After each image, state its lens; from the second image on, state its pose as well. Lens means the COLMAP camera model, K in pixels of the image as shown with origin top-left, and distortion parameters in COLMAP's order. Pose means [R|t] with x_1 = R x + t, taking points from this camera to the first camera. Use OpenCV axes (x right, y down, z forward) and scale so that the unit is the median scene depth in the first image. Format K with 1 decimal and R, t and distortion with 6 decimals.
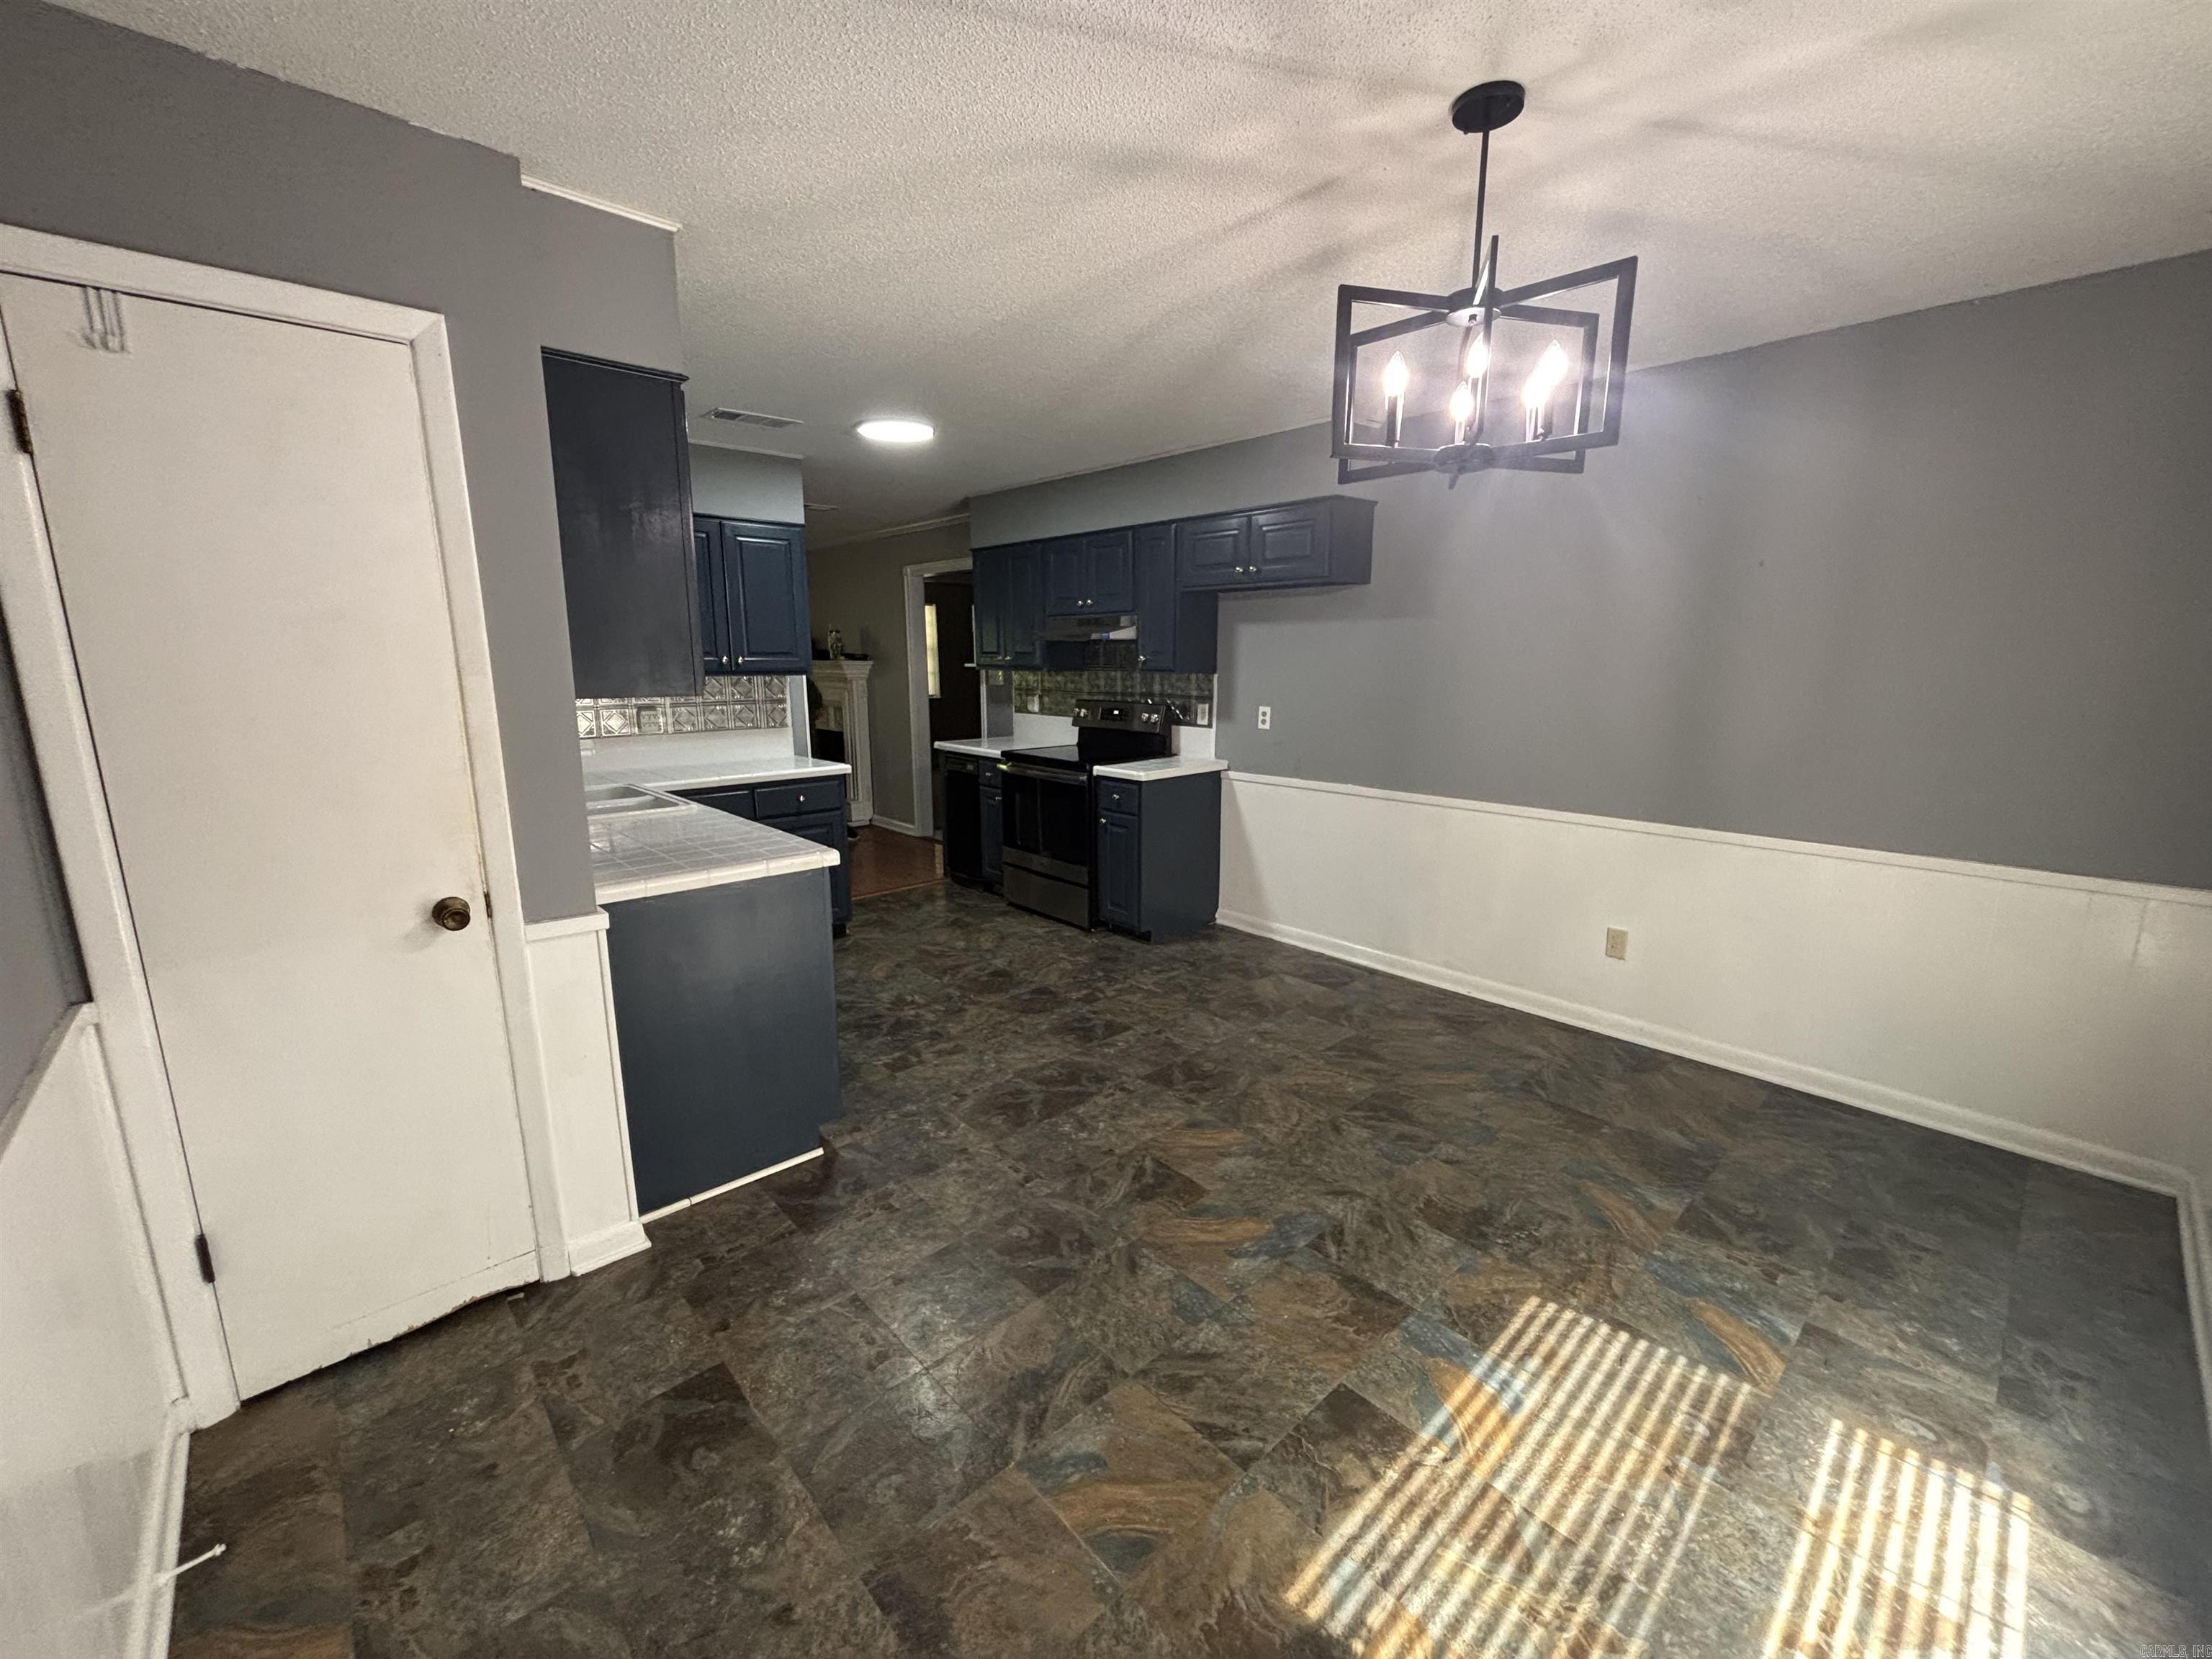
lens RADIAL K [[897.0, 0, 1125.4], [0, 897.0, 822.1], [0, 0, 1]] dist [-0.004162, 0.002814]
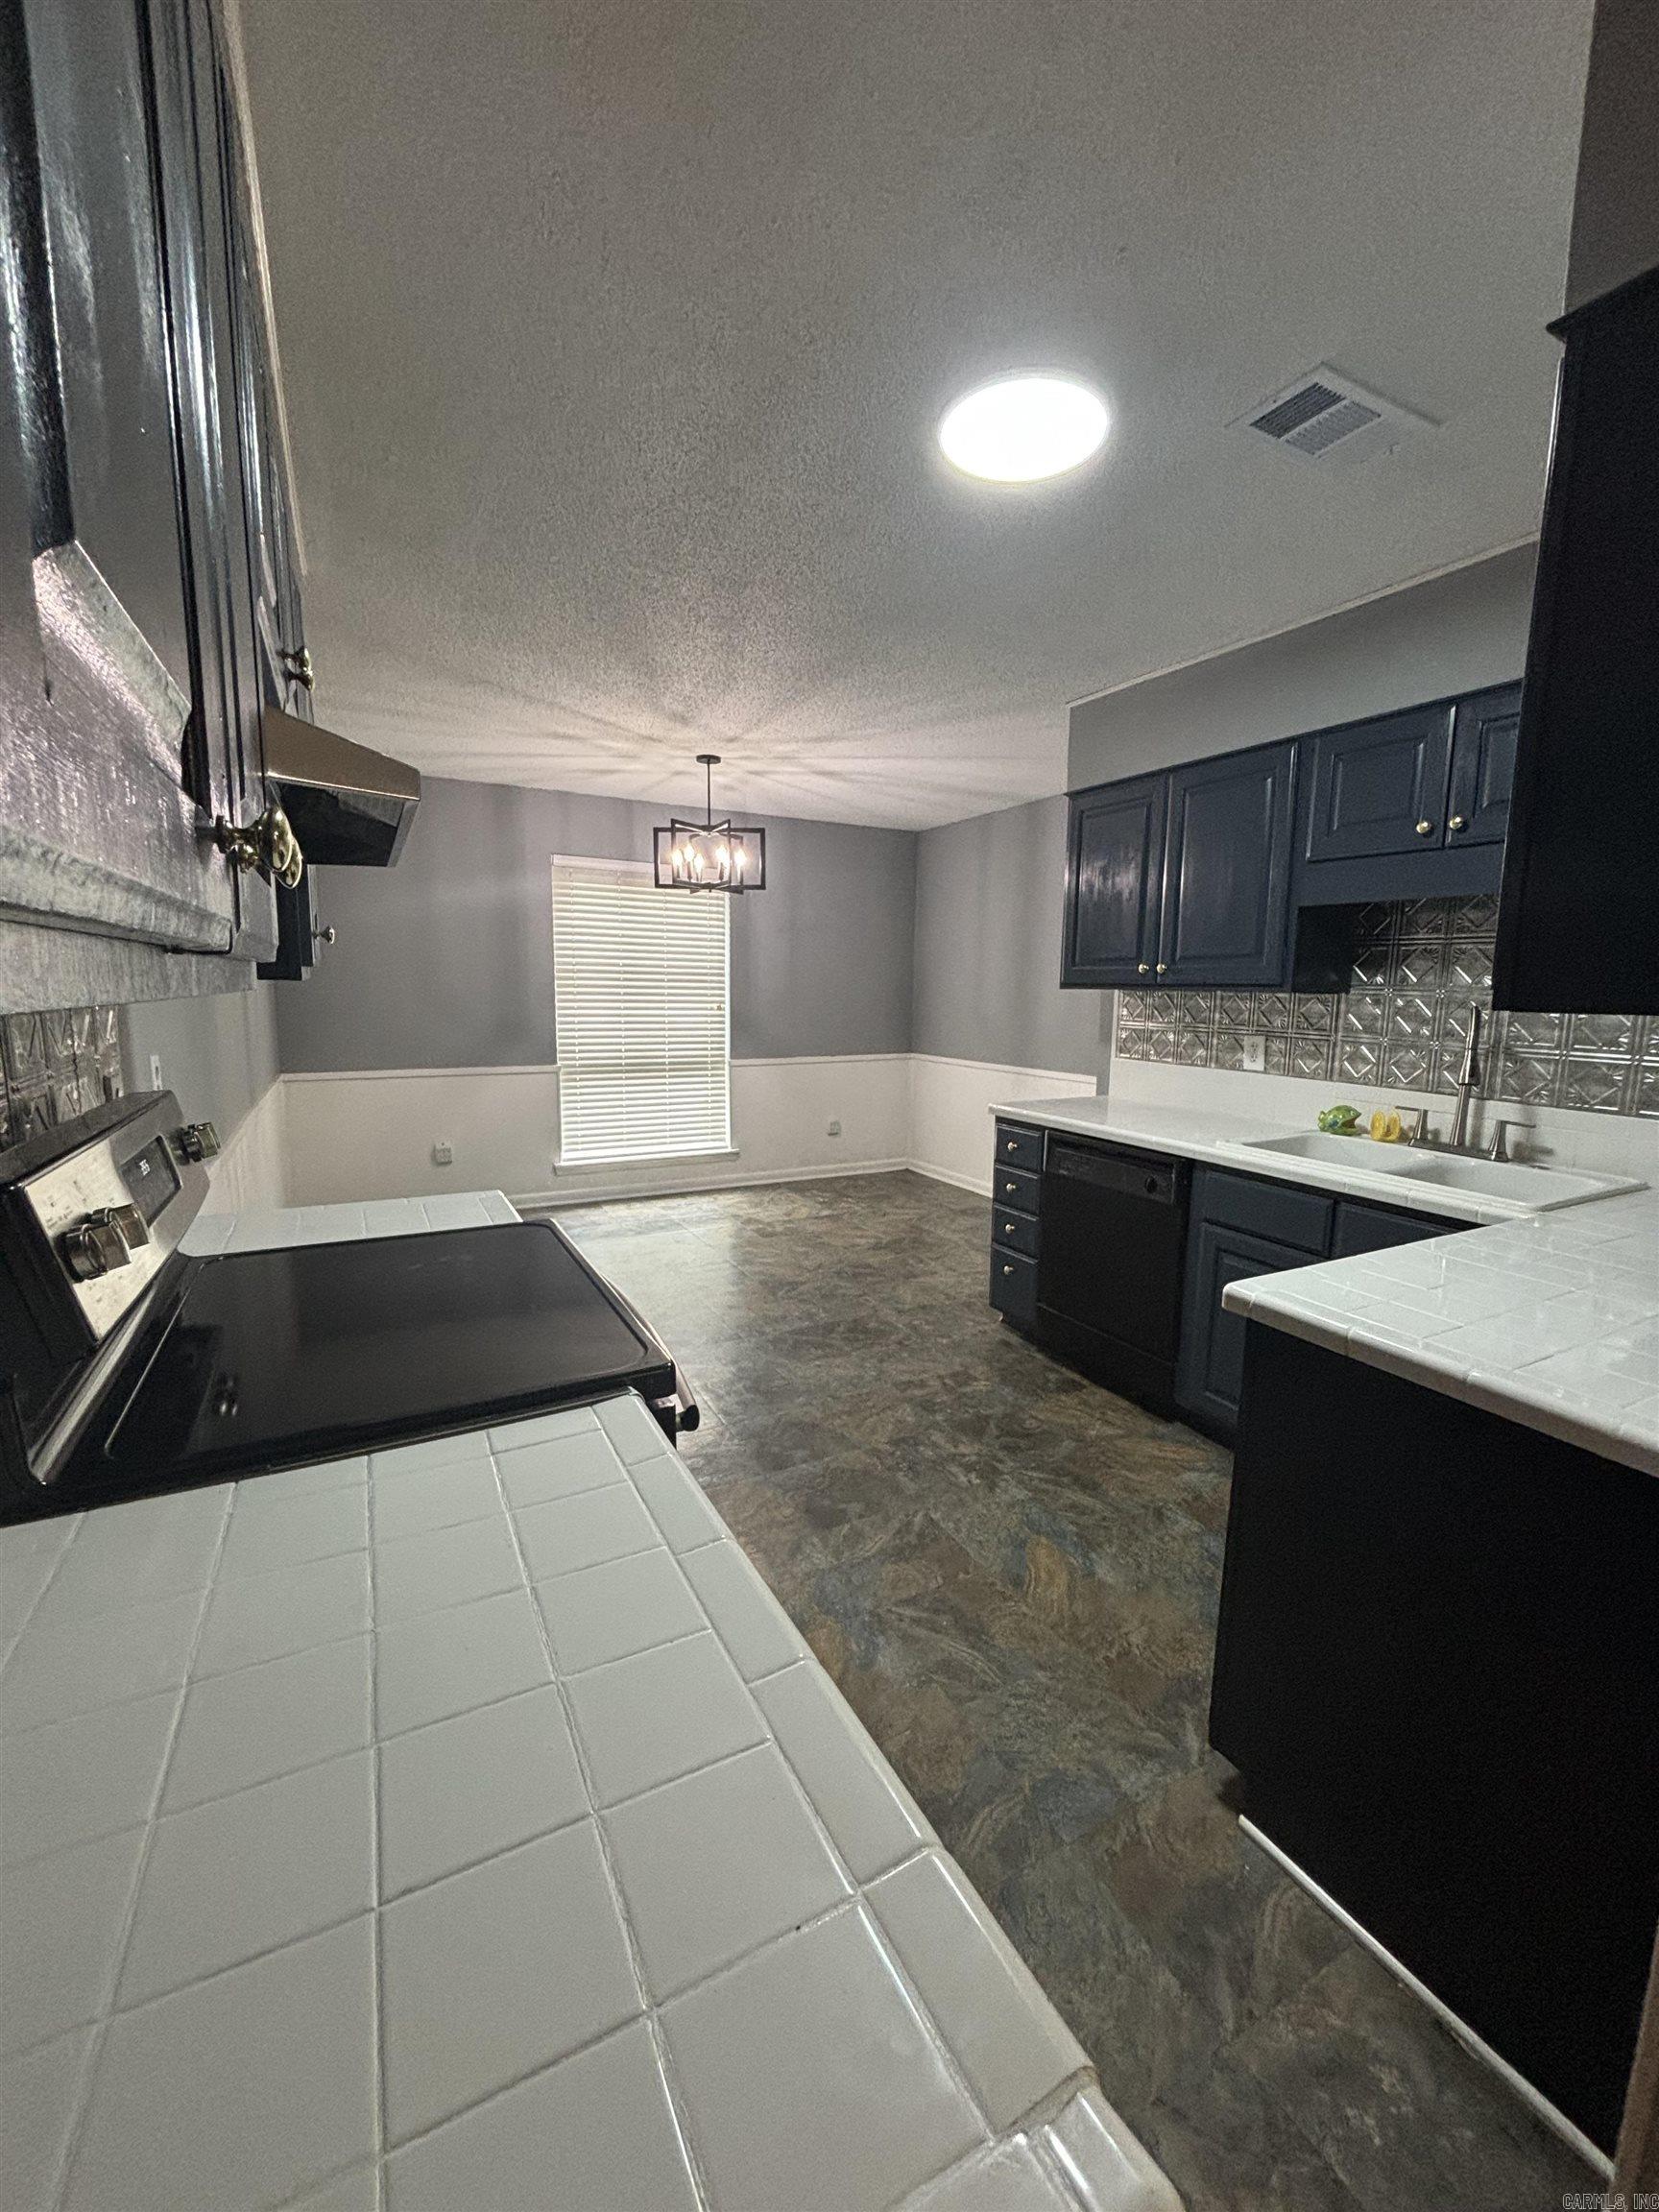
lens RADIAL K [[897.0, 0, 812.5], [0, 897.0, 1109.5], [0, 0, 1]] dist [-0.004162, 0.002814]
pose [[-0.957739, -0.050881, 0.283101, -0.547416], [0.044114, 0.946602, 0.319371, -0.493992], [-0.284234, 0.318363, -0.904354, 2.808838]]
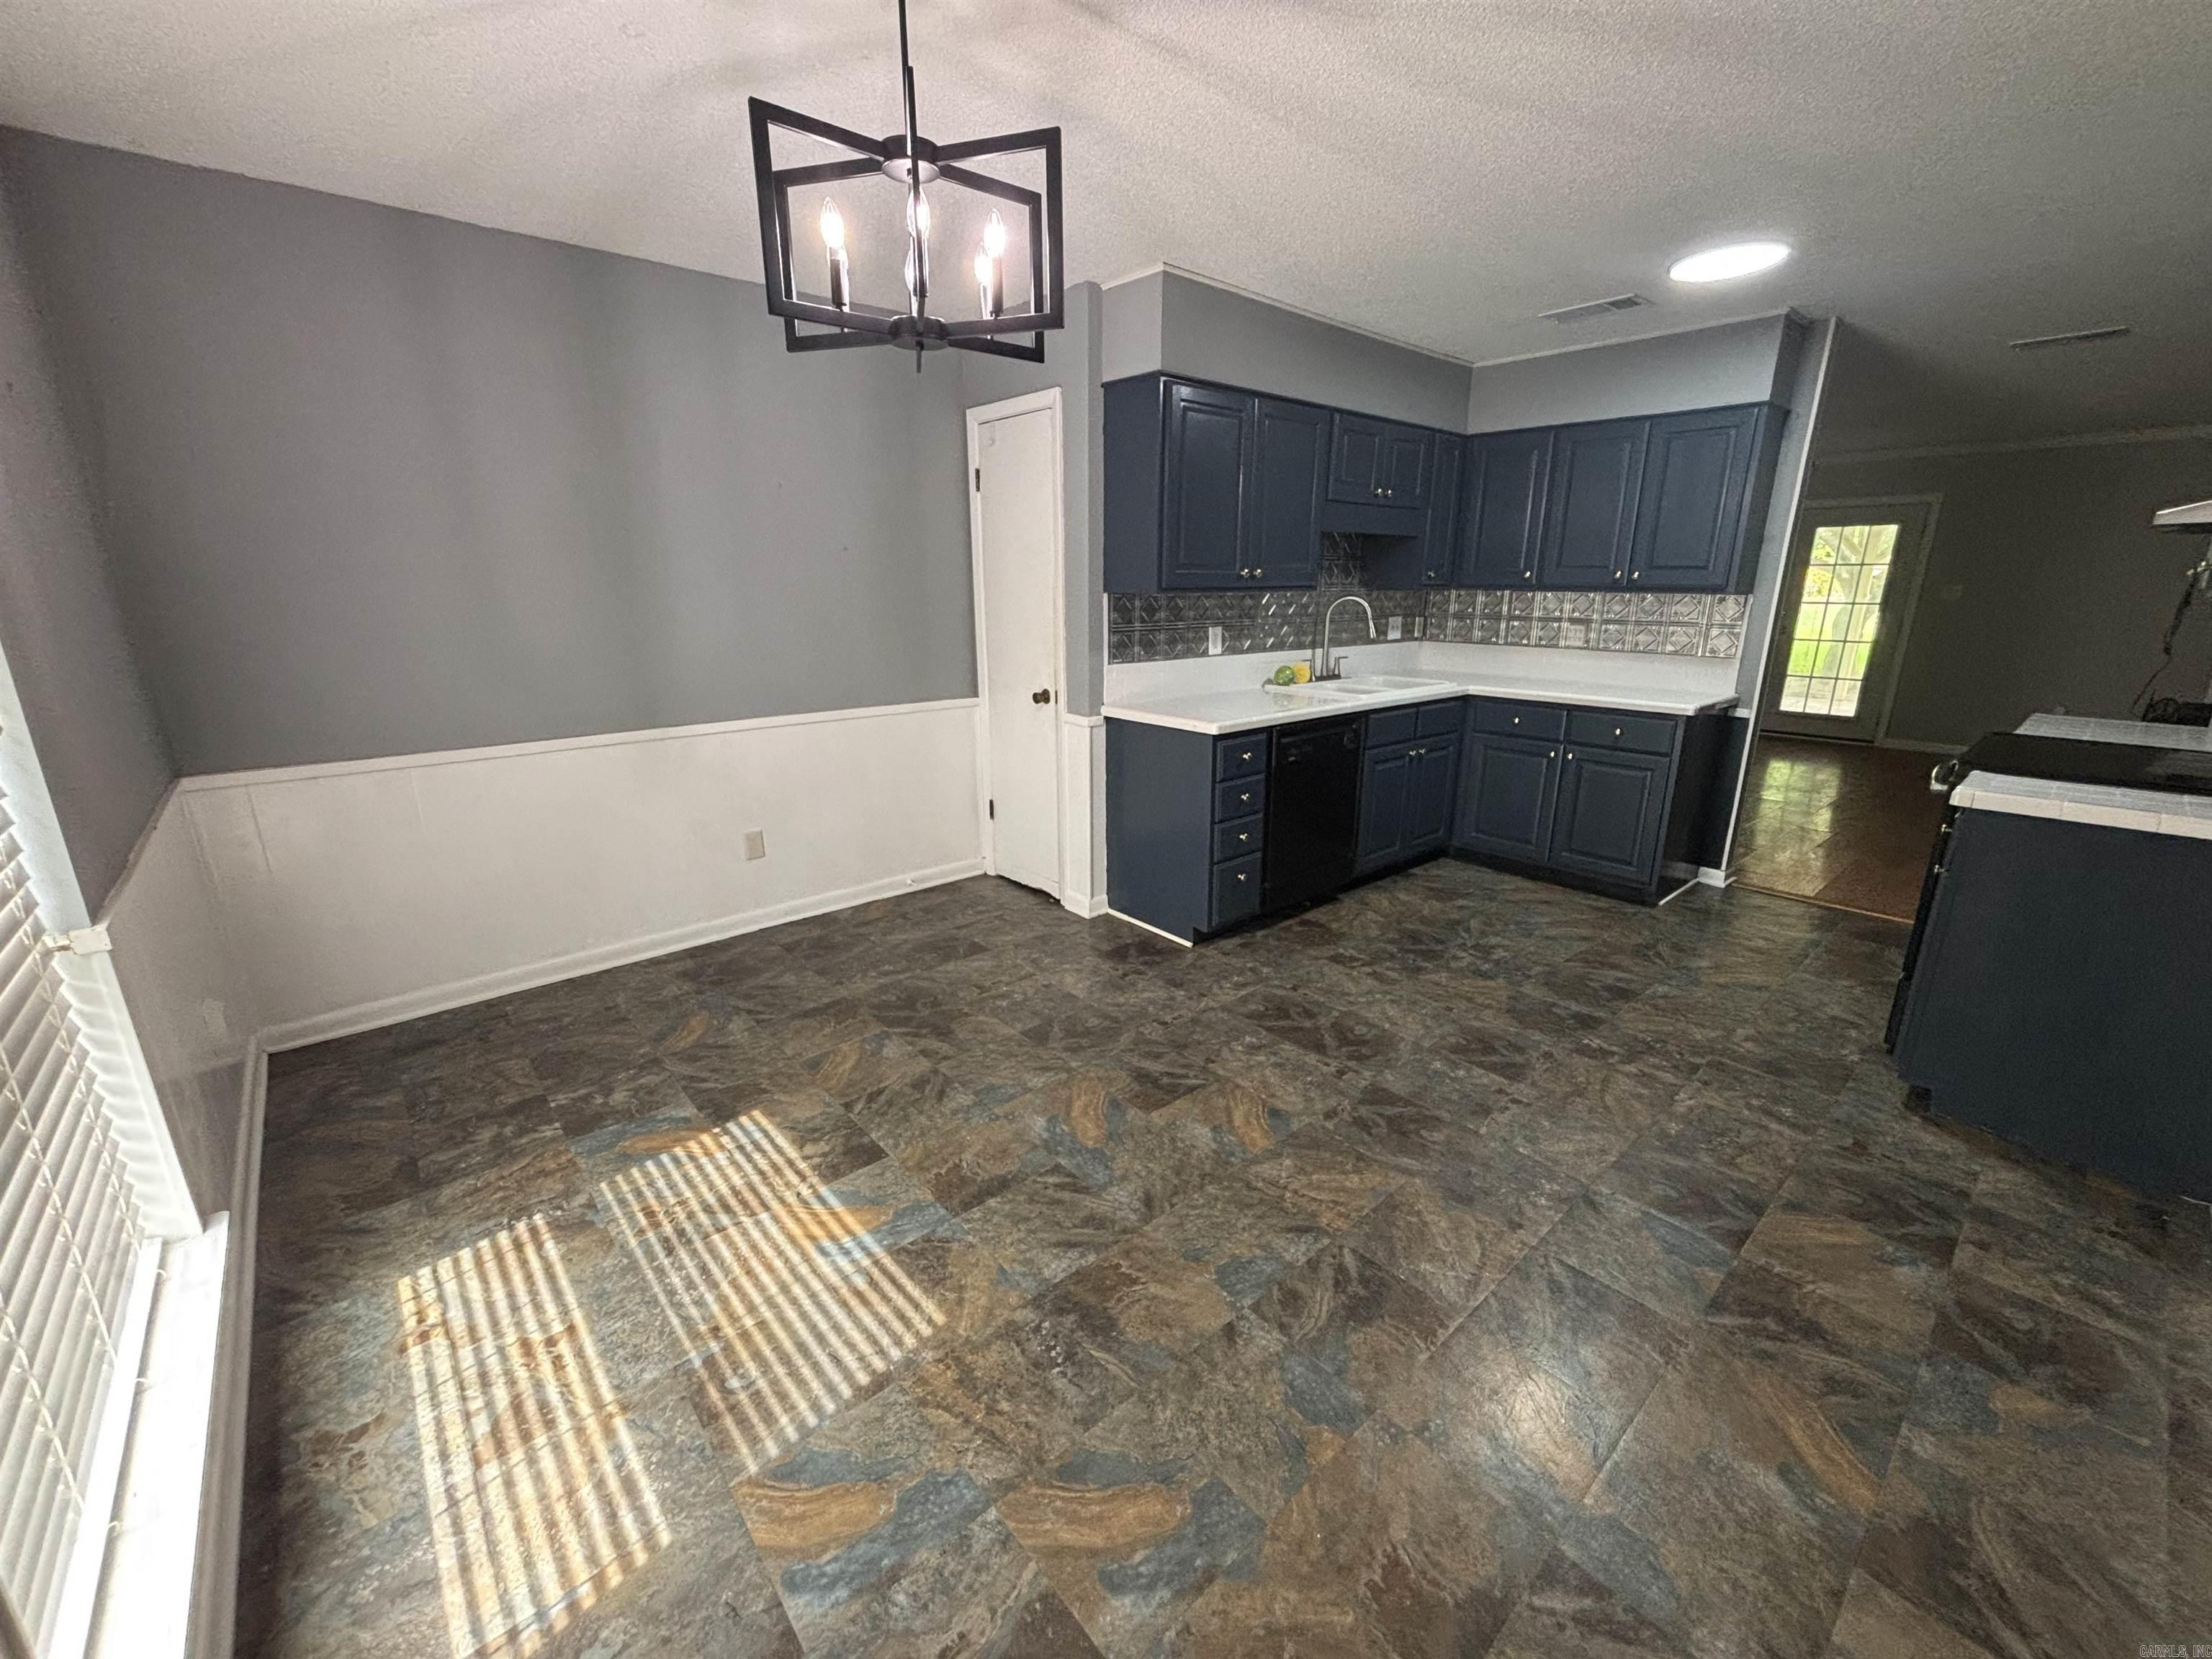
lens RADIAL K [[897.0, 0, 1102.4], [0, 897.0, 829.3], [0, 0, 1]] dist [-0.004162, 0.002814]
pose [[-0.042329, 0.275385, -0.960402, 1.138040], [-0.189039, 0.941692, 0.278351, -0.181138], [0.981057, 0.193336, 0.012198, 1.037351]]
